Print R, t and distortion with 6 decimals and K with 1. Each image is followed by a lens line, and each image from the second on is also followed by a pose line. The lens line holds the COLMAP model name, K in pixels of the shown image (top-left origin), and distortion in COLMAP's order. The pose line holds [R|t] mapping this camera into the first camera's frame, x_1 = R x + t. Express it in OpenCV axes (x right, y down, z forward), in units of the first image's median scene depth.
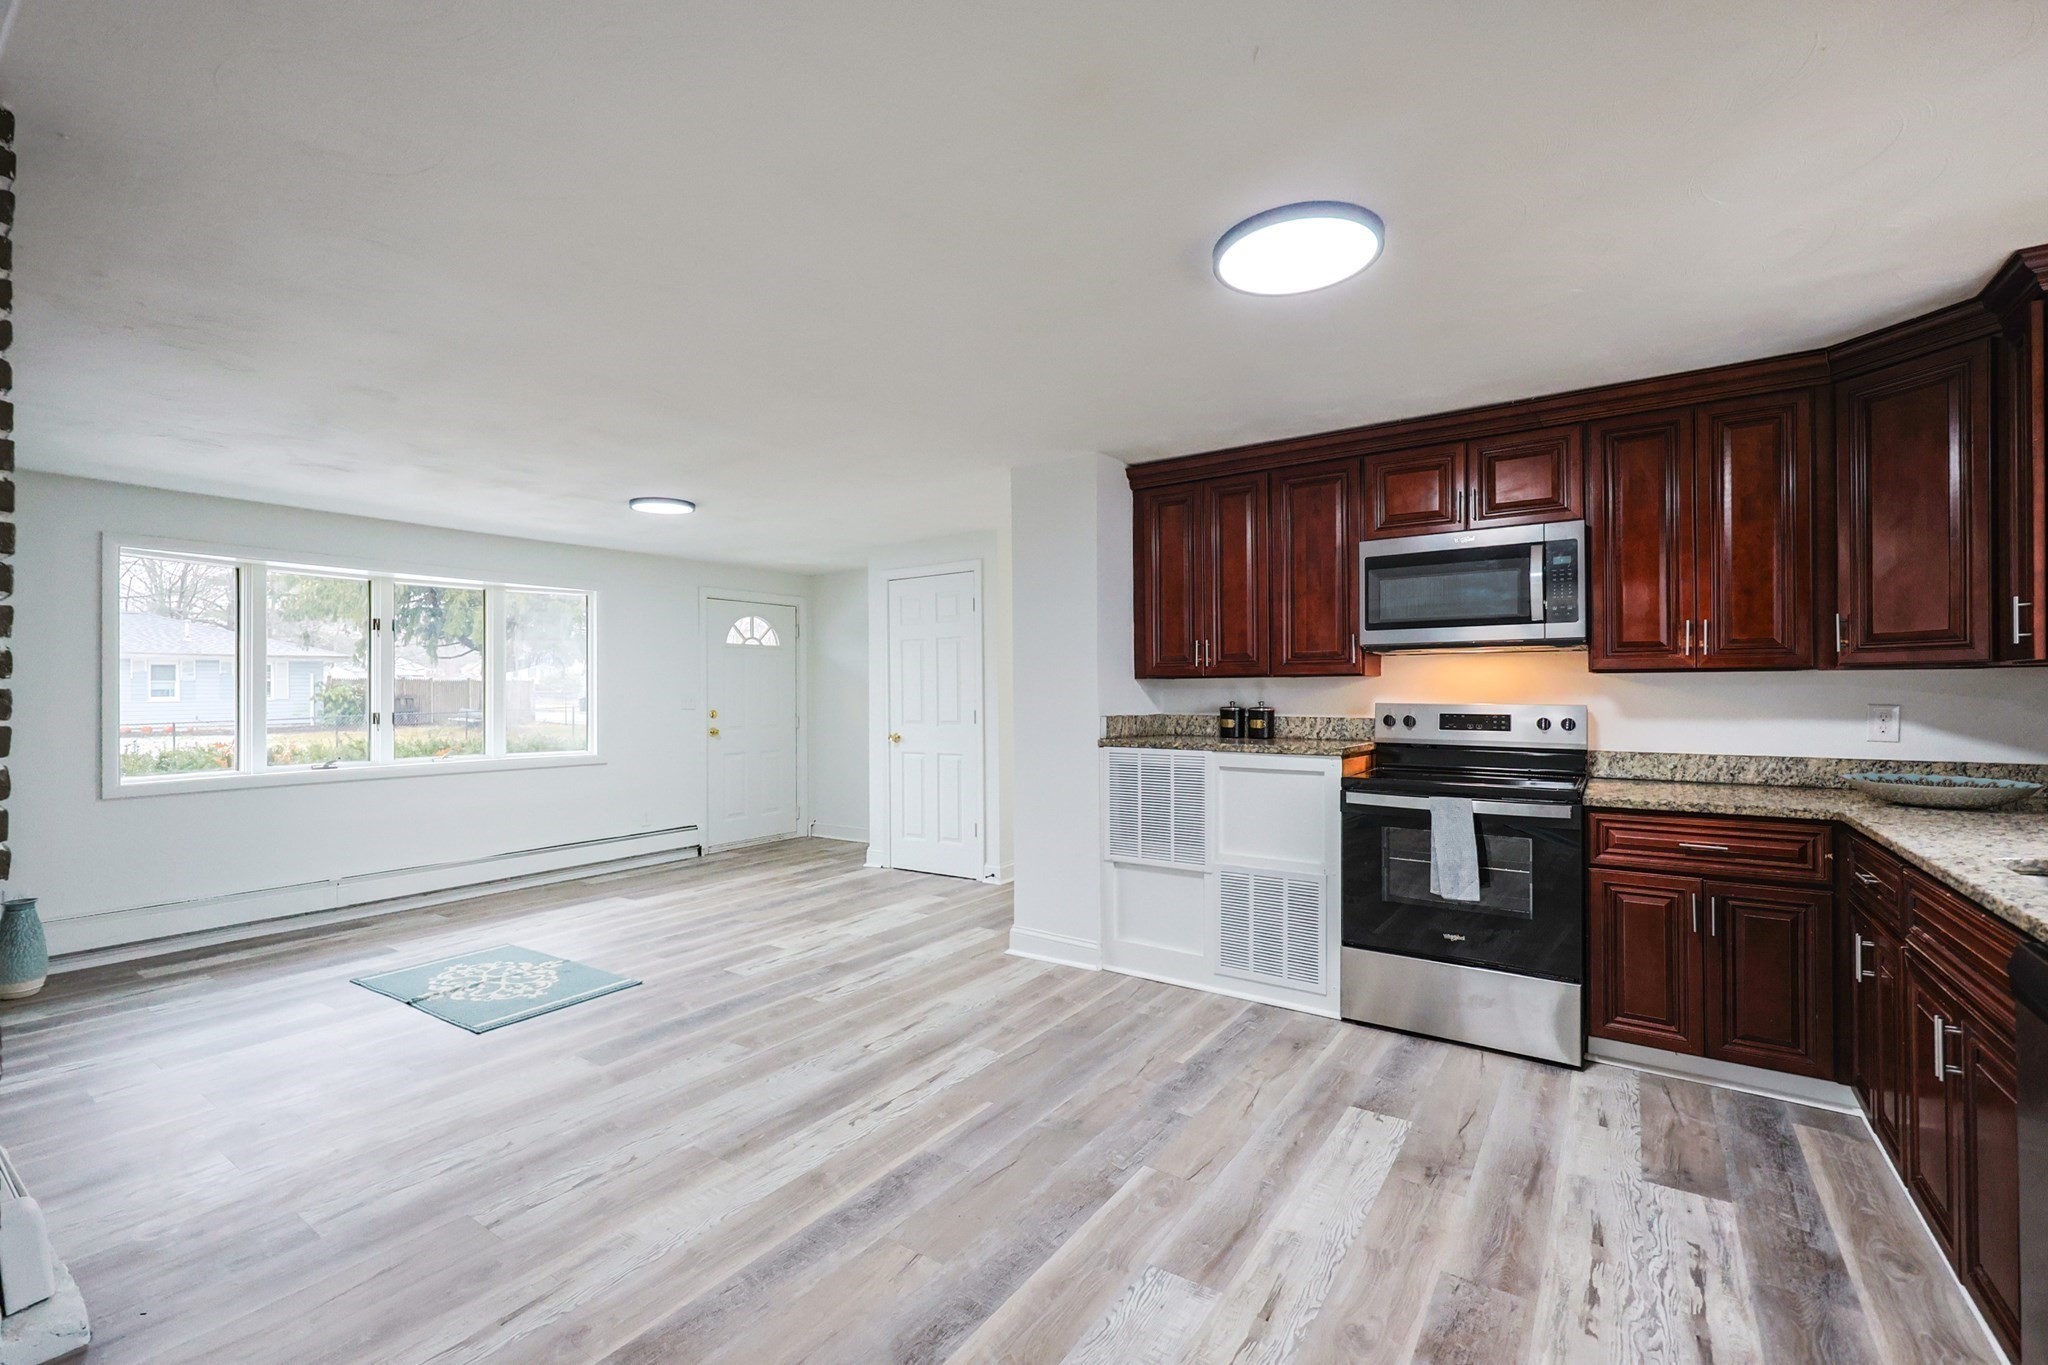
lens RADIAL K [[885.2, 0, 1016.3], [0, 885.2, 679.7], [0, 0, 1]] dist [0.001893, 0.000959]
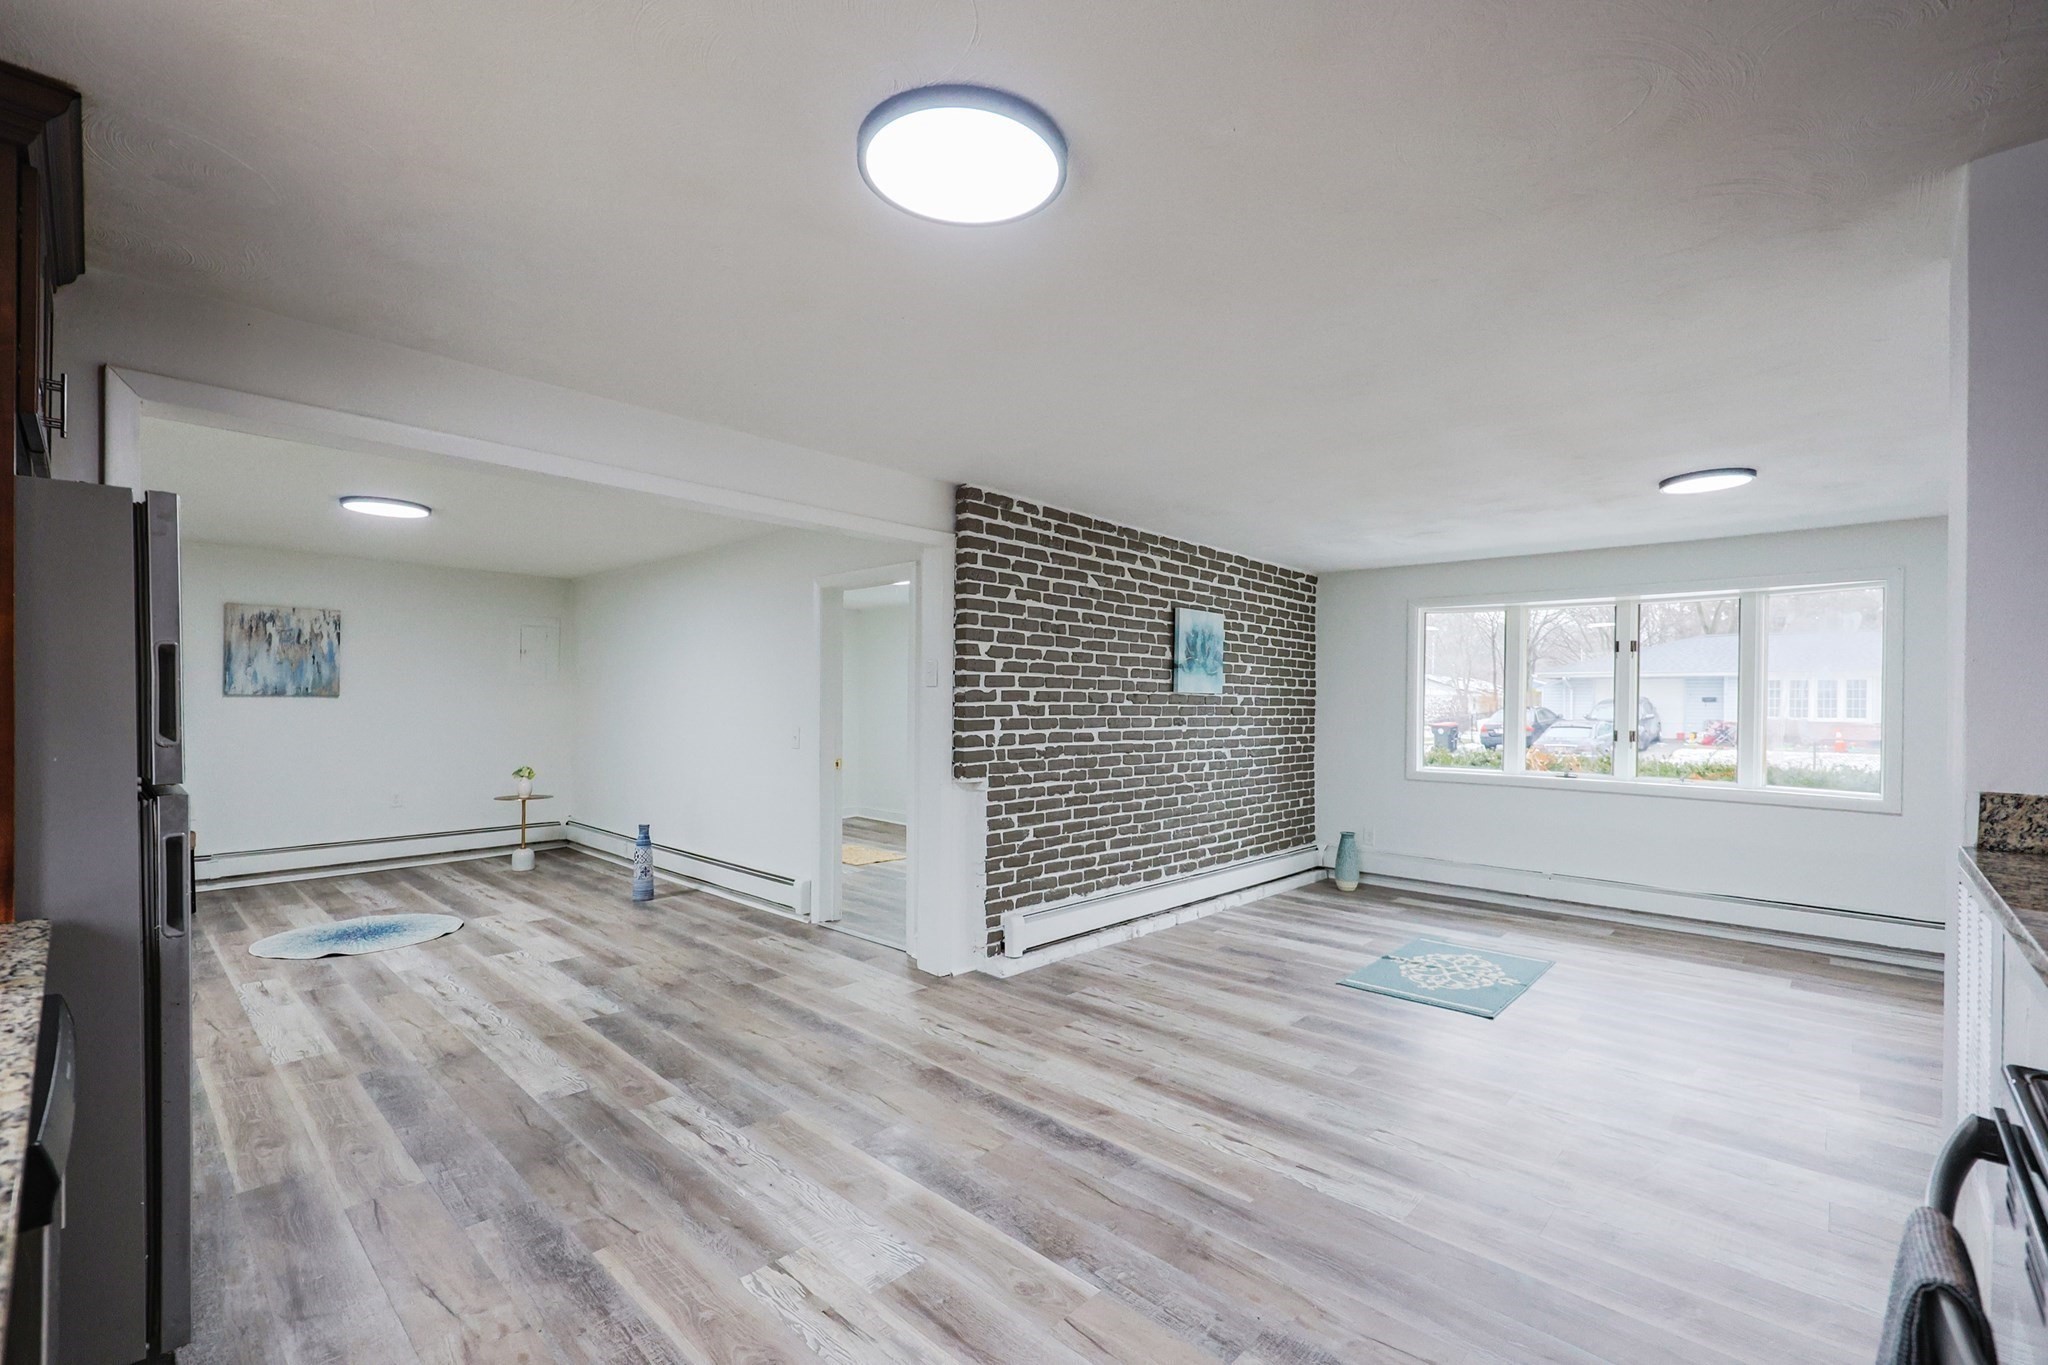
lens RADIAL K [[885.2, 0, 1028.2], [0, 885.2, 712.0], [0, 0, 1]] dist [0.001893, 0.000959]
pose [[-0.144212, 0.016515, -0.989409, 0.577155], [0.002174, 0.999864, 0.016372, -0.005113], [0.989544, 0.000210, -0.144228, 0.627231]]
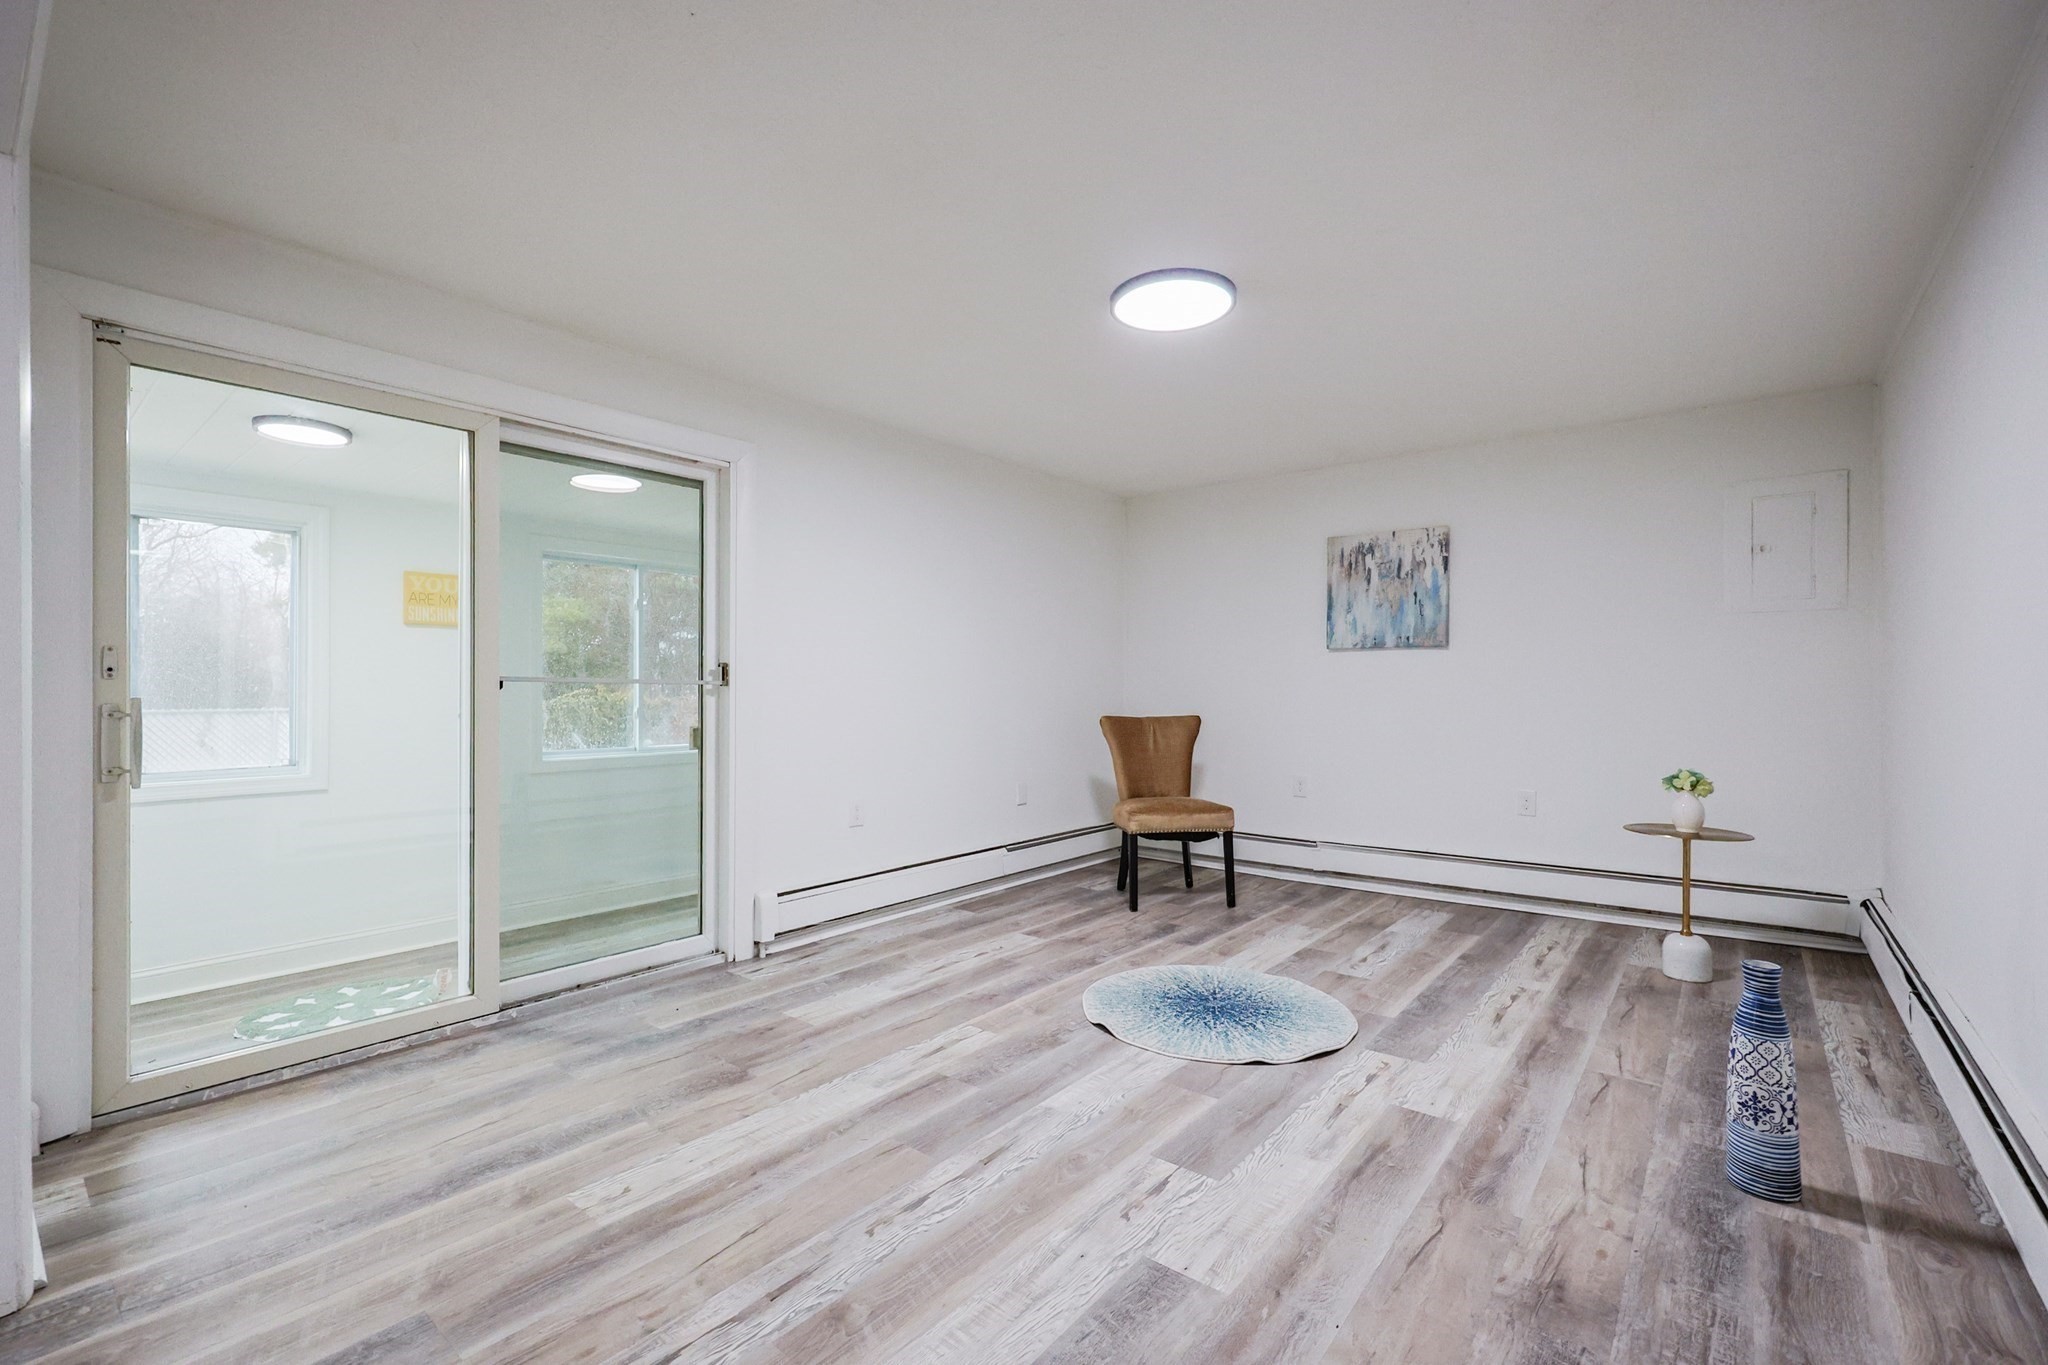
lens RADIAL K [[885.2, 0, 1027.2], [0, 885.2, 674.9], [0, 0, 1]] dist [0.001893, 0.000959]
pose [[-0.997719, 0.008661, 0.066951, -0.390868], [0.007021, 0.999670, -0.024692, 0.051452], [-0.067143, -0.024166, -0.997451, 0.318037]]
